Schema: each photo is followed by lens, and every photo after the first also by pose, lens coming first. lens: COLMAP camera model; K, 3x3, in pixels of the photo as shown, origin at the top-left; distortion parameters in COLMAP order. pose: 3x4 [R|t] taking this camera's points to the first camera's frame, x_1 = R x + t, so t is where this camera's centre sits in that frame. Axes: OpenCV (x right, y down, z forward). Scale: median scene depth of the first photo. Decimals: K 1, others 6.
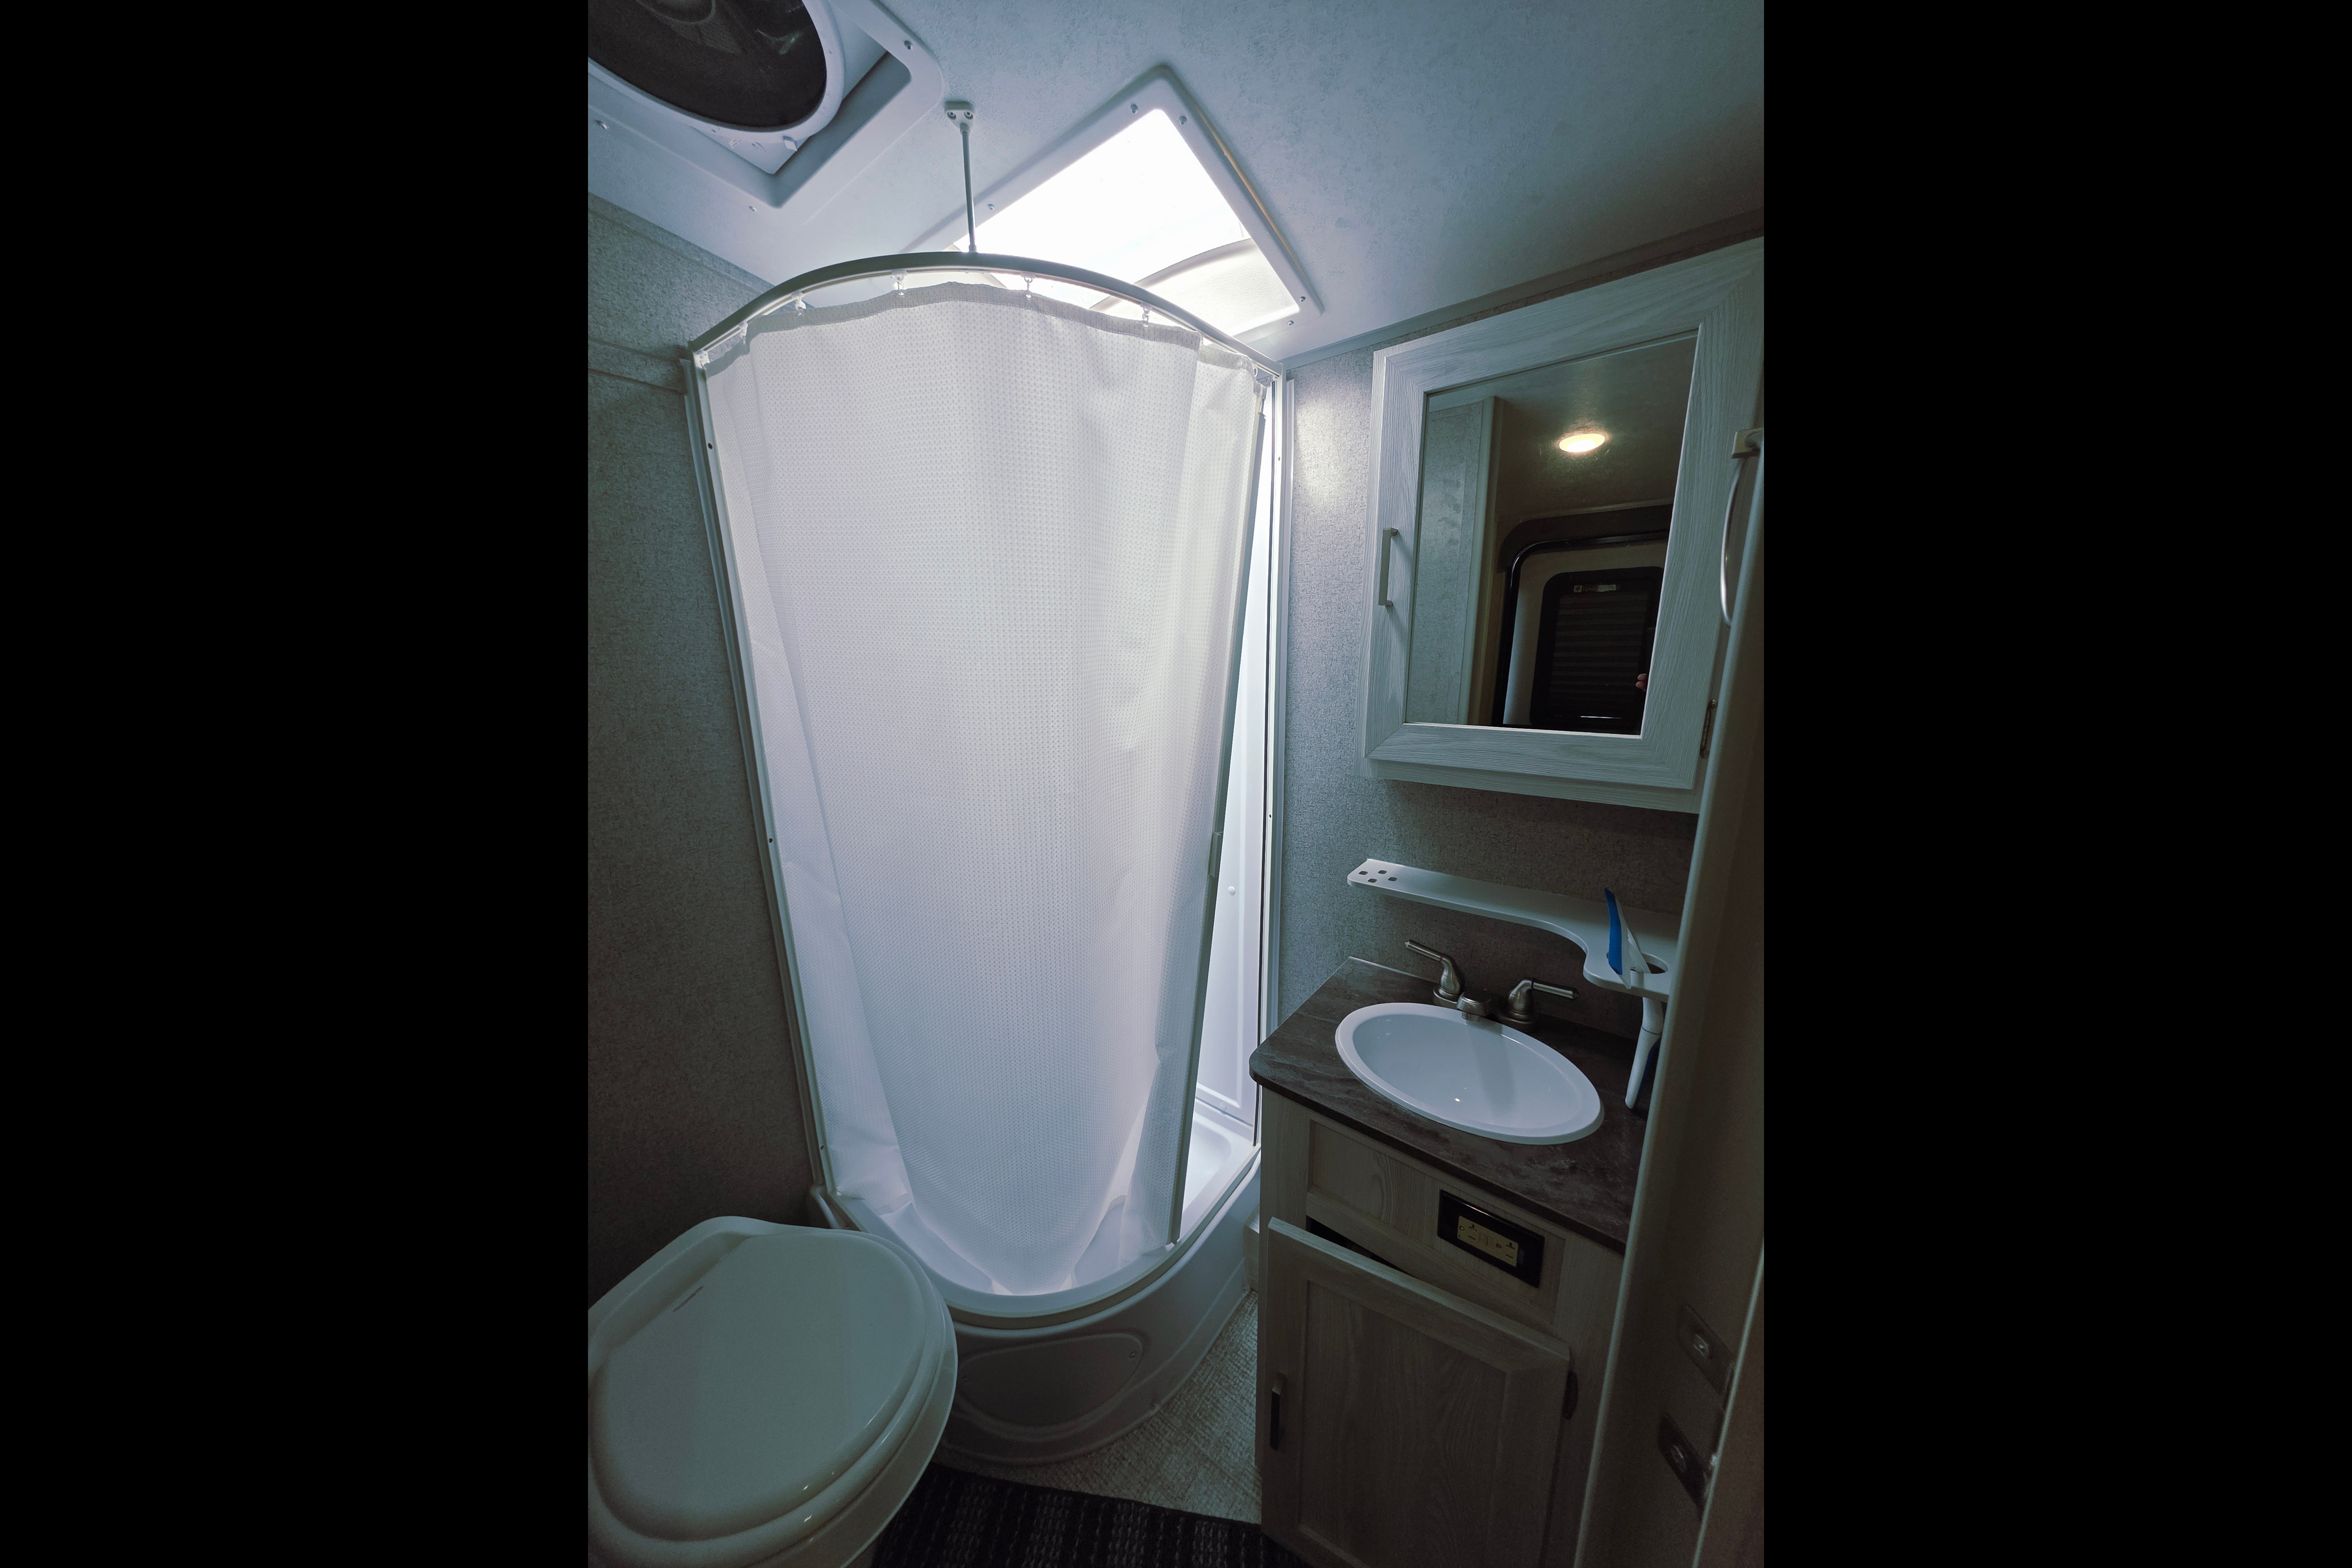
lens RADIAL K [[639.5, 0, 1178.9], [0, 639.5, 787.2], [0, 0, 1]] dist [-0.000917, 0.000096]
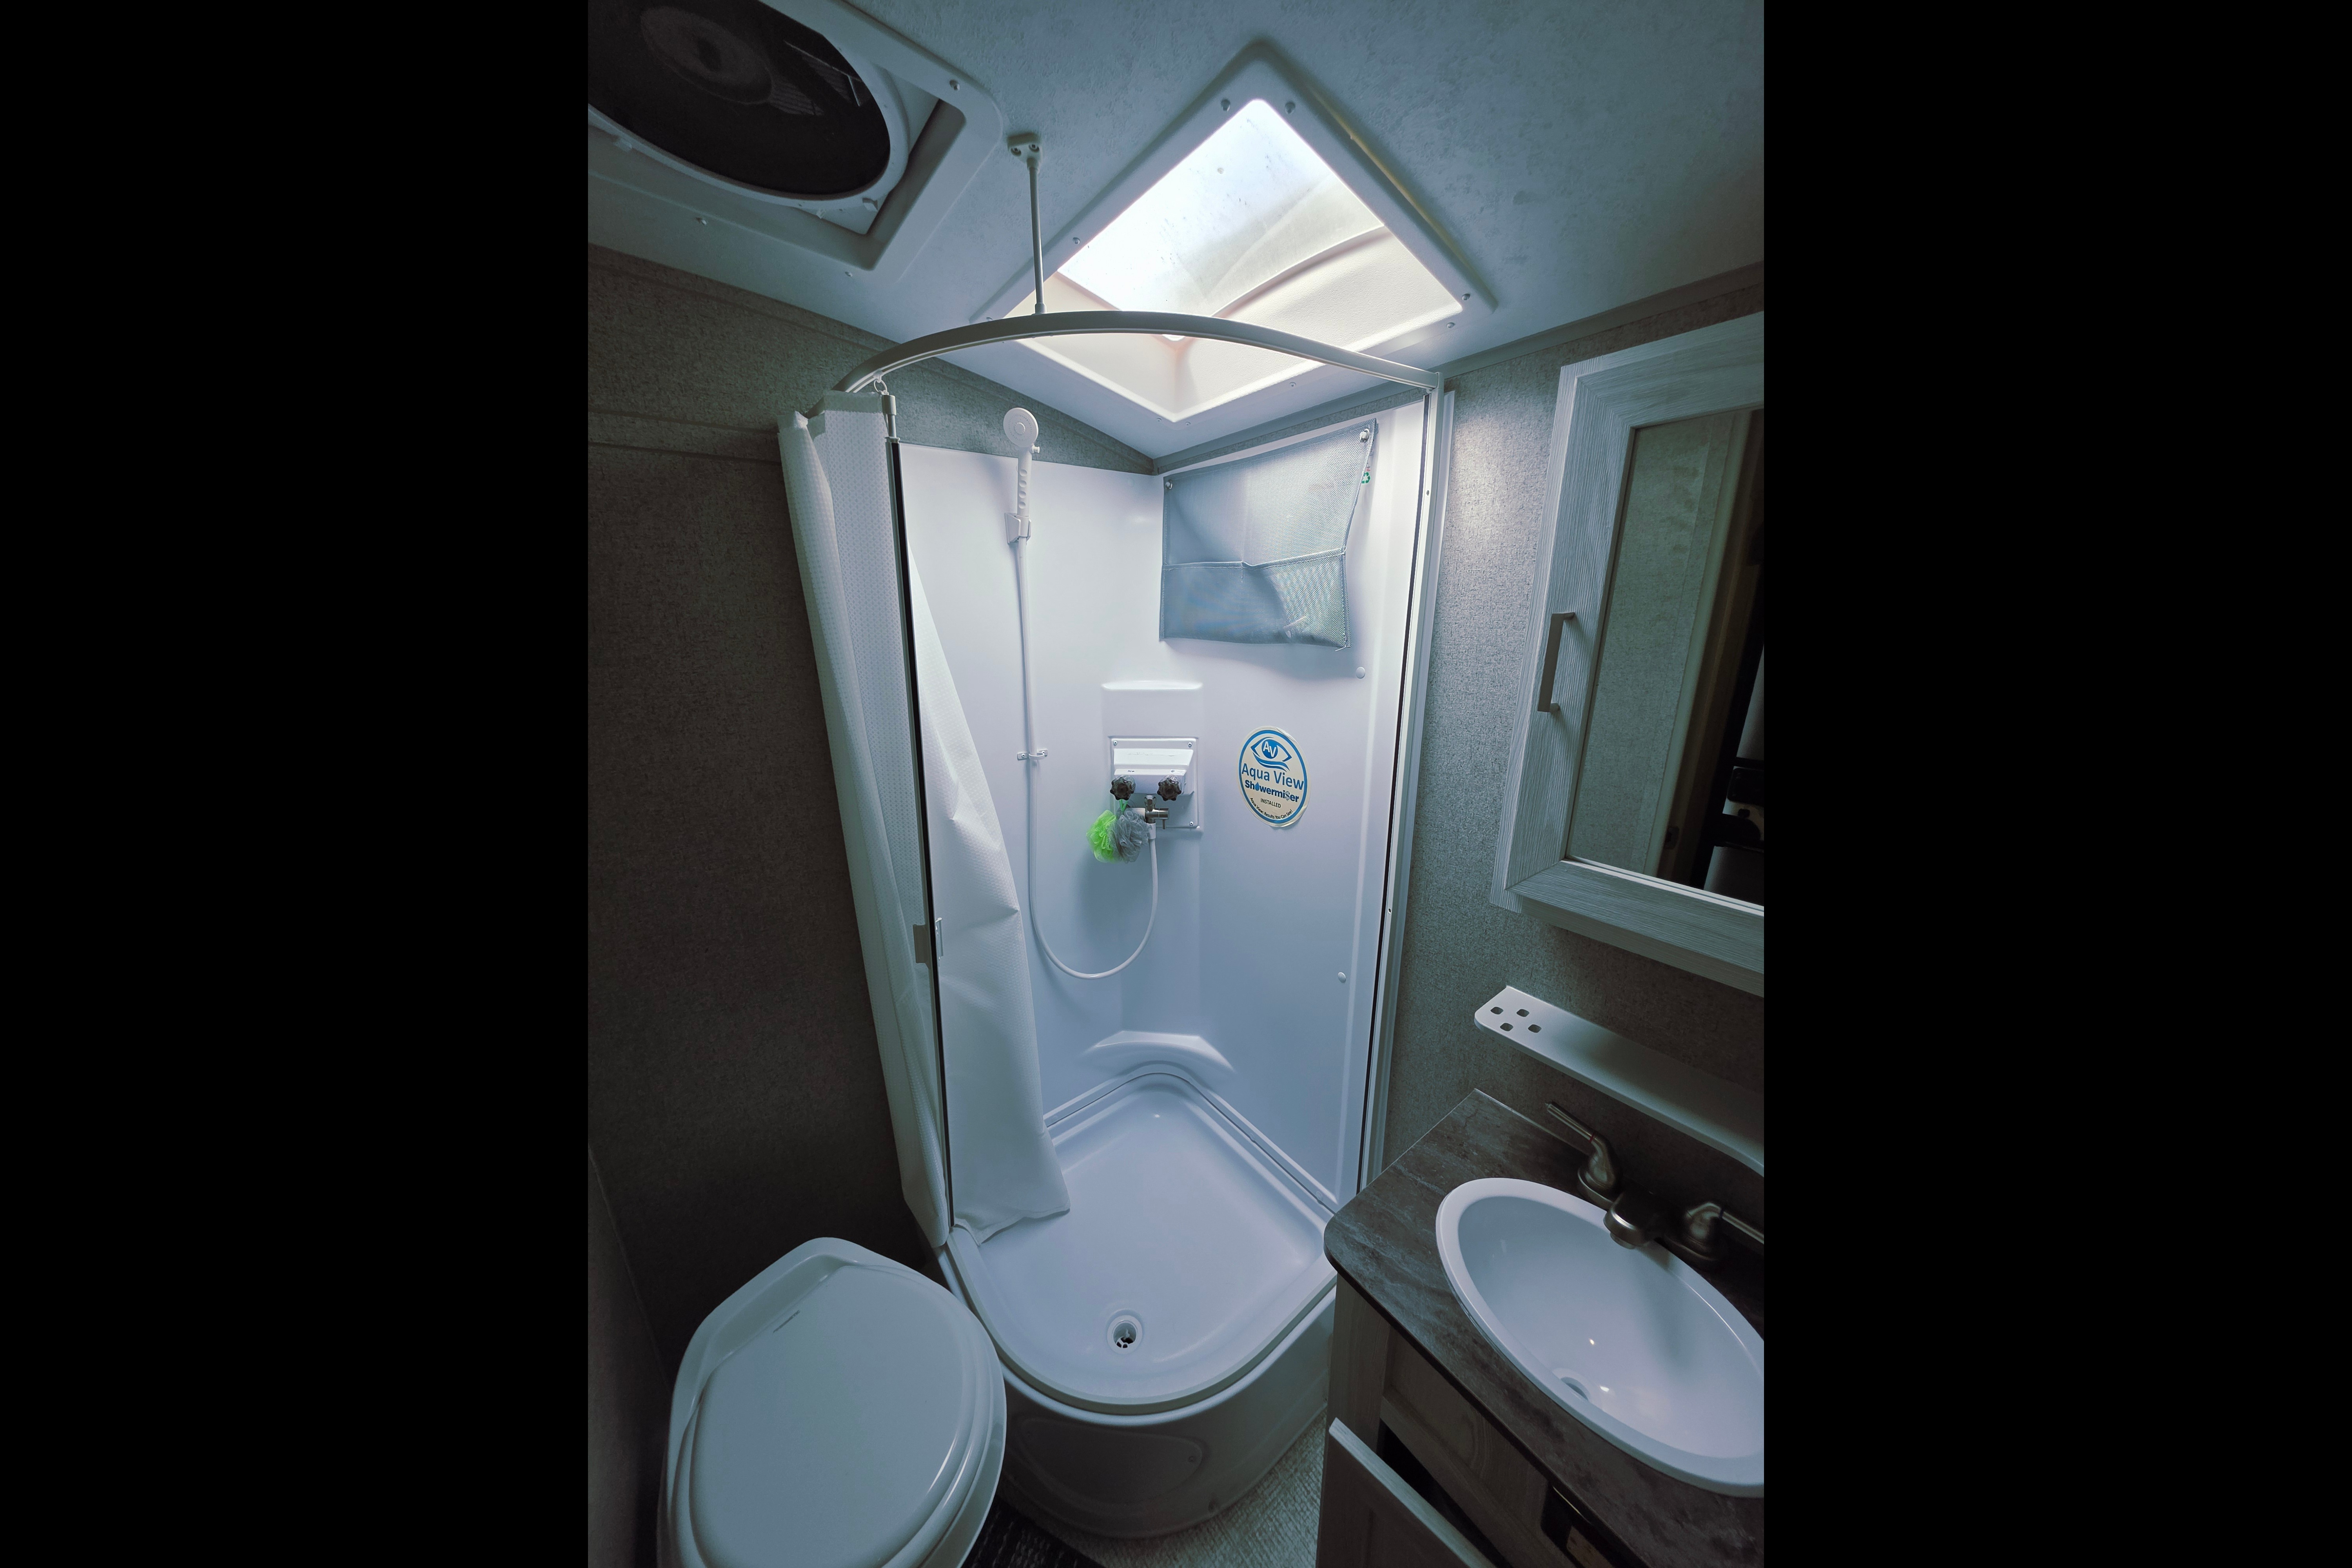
lens RADIAL K [[639.5, 0, 1174.2], [0, 639.5, 785.7], [0, 0, 1]] dist [-0.000917, 0.000096]
pose [[0.966567, 0.066985, -0.247508, 0.085978], [-0.050596, 0.996121, 0.071997, -0.223999], [0.251371, -0.057067, 0.966207, 0.146943]]
